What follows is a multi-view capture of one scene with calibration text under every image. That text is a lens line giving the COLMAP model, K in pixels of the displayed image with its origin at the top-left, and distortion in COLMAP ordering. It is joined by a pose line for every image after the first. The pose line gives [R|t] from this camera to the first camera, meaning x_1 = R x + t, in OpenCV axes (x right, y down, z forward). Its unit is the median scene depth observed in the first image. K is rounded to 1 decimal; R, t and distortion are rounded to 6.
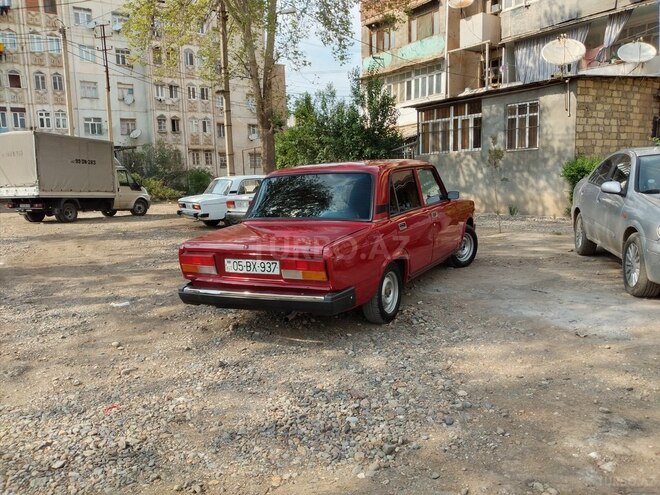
lens RADIAL K [[516.6, 0, 333.9], [0, 516.6, 245.6], [0, 0, 1]] dist [0.003041, -0.015425]
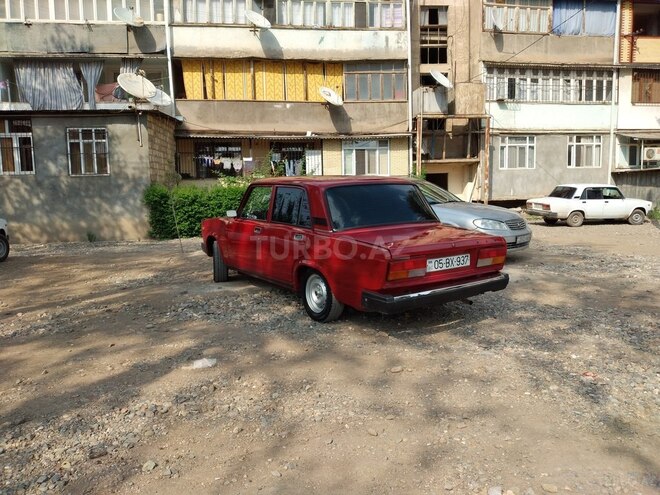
lens RADIAL K [[509.5, 0, 330.0], [0, 509.5, 247.5], [0, 0, 1]] dist [-0.005644, -0.011397]
pose [[0.479672, -0.073780, 0.874340, -0.269720], [0.122843, 0.992292, 0.016340, -0.009034], [-0.868806, 0.099569, 0.485038, 0.148196]]
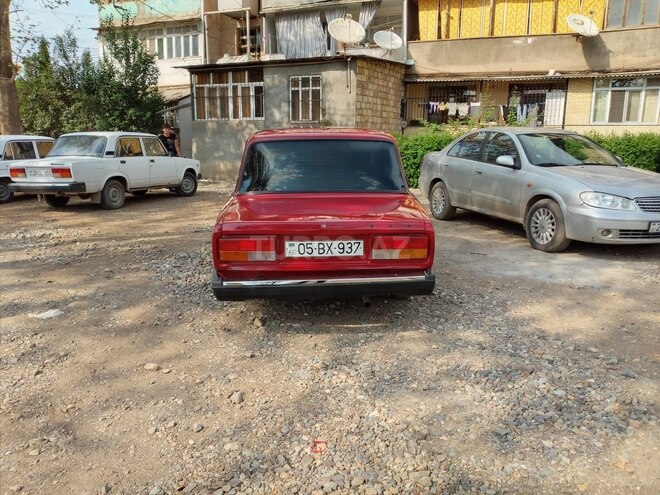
lens RADIAL K [[516.6, 0, 333.9], [0, 516.6, 245.6], [0, 0, 1]] dist [0.003041, -0.015425]
pose [[0.864709, -0.064791, 0.498076, -0.123701], [0.034822, 0.996992, 0.069237, -0.004981], [-0.501064, -0.042526, 0.864365, 0.054853]]
